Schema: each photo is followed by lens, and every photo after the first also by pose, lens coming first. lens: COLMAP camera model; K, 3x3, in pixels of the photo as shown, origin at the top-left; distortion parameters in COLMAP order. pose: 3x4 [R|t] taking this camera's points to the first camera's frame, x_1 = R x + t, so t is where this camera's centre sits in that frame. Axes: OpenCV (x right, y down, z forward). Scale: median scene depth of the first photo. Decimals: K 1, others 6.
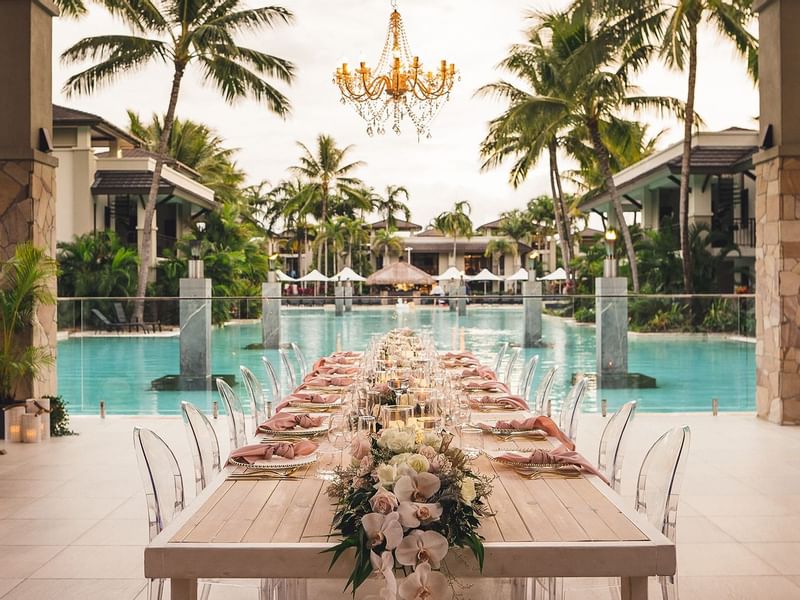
lens RADIAL K [[859.2, 0, 400.0], [0, 859.2, 300.0], [0, 0, 1]] dist [-0.007411, -0.008927]
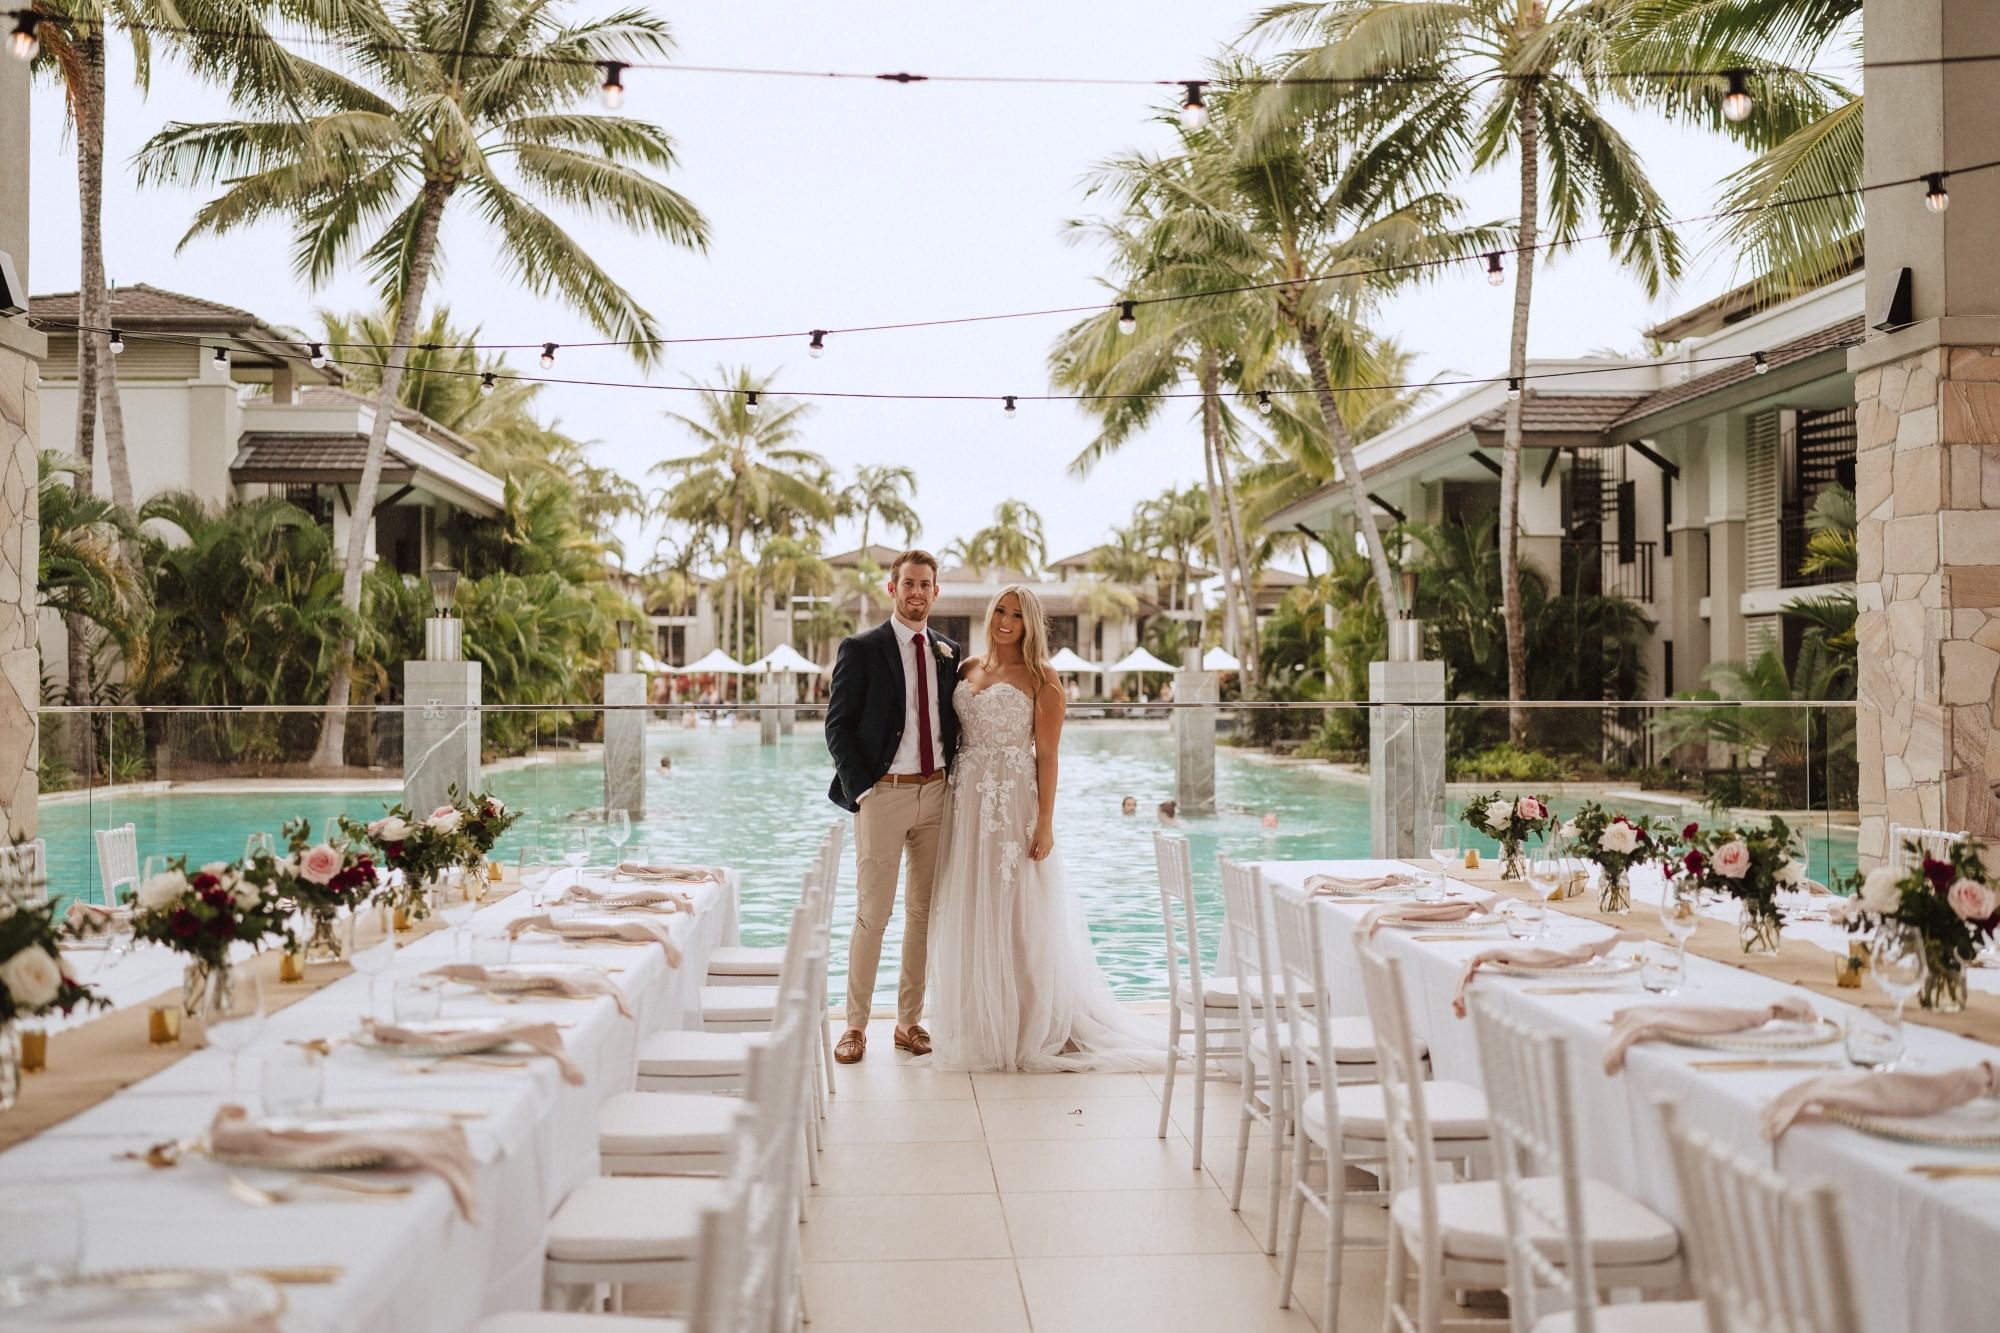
lens RADIAL K [[1594.1, 0, 1000.0], [0, 1594.1, 666.5], [0, 0, 1]] dist [0.006904, 0.002679]
pose [[0.996844, 0.003235, 0.079321, -0.015654], [-0.001058, 0.999622, -0.027476, -0.000636], [-0.079380, 0.027305, 0.996470, 0.122928]]
